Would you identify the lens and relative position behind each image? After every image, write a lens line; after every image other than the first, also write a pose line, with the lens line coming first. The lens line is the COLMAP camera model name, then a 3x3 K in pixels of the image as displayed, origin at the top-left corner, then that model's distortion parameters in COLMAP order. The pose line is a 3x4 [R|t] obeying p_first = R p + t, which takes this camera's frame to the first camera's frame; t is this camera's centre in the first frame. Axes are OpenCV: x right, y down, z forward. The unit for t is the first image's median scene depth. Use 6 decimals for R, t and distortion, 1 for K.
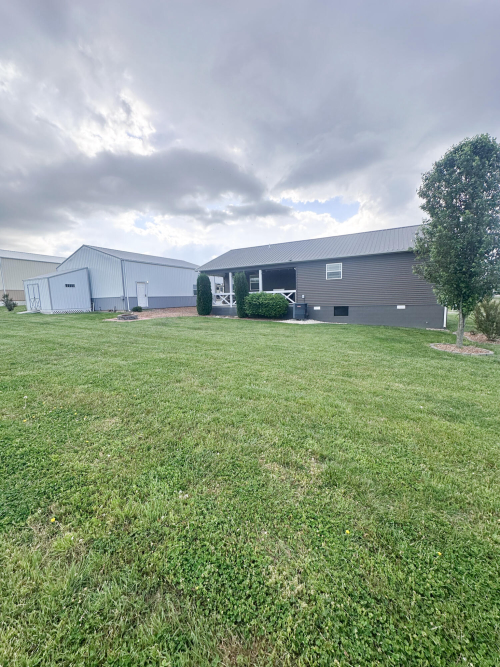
lens RADIAL K [[265.5, 0, 250.0], [0, 265.5, 333.5], [0, 0, 1]] dist [-0.000894, 0.000085]
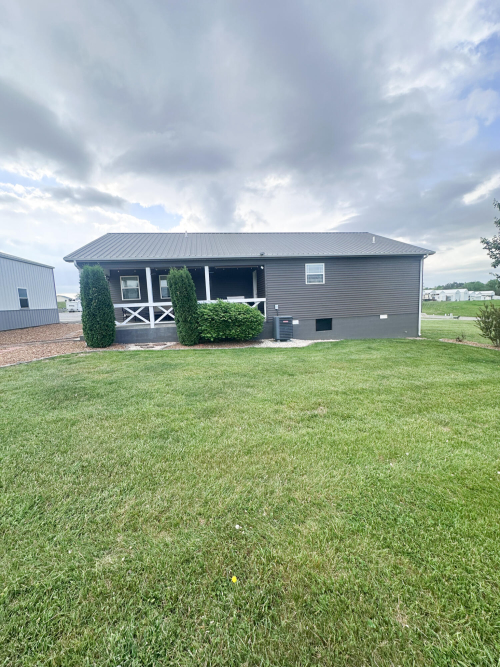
lens RADIAL K [[265.5, 0, 250.0], [0, 265.5, 333.5], [0, 0, 1]] dist [-0.000894, 0.000085]
pose [[0.800312, -0.081038, 0.594082, -0.282721], [0.099200, 0.995065, 0.002098, -0.076687], [-0.591320, 0.057254, 0.804402, 0.469150]]
